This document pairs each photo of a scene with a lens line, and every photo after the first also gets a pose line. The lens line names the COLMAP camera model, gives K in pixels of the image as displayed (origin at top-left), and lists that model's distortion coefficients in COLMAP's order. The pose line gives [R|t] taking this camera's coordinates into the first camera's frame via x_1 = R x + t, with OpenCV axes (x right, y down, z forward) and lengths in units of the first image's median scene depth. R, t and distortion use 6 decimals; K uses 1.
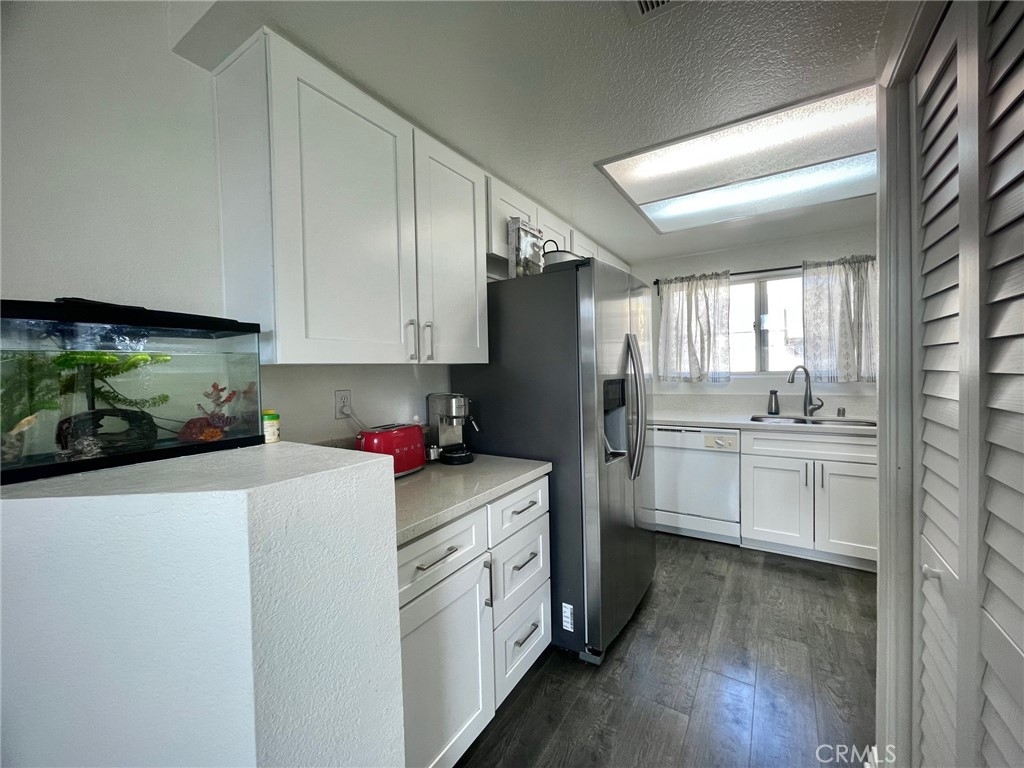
lens RADIAL K [[413.9, 0, 512.4], [0, 413.9, 378.4], [0, 0, 1]] dist [-0.003054, -0.000391]
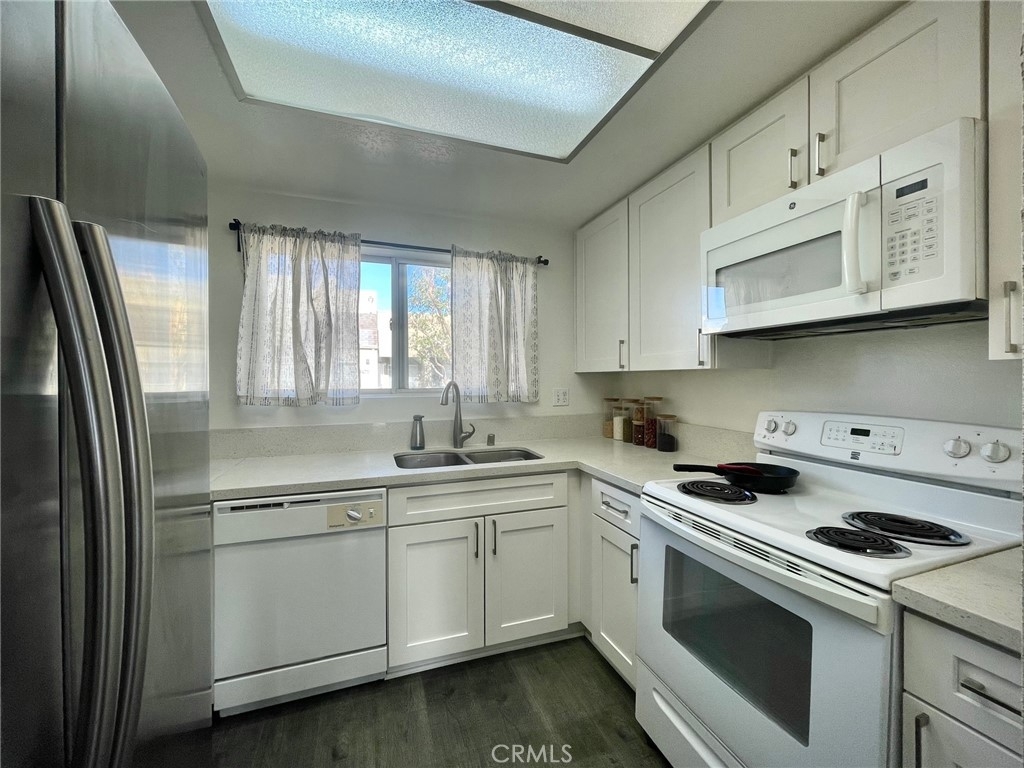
lens RADIAL K [[413.9, 0, 513.4], [0, 413.9, 380.4], [0, 0, 1]] dist [-0.003054, -0.000391]
pose [[0.610916, 0.021068, 0.791415, 0.159943], [0.007377, 0.999451, -0.032300, -0.007093], [-0.791661, 0.025571, 0.610425, 0.417267]]
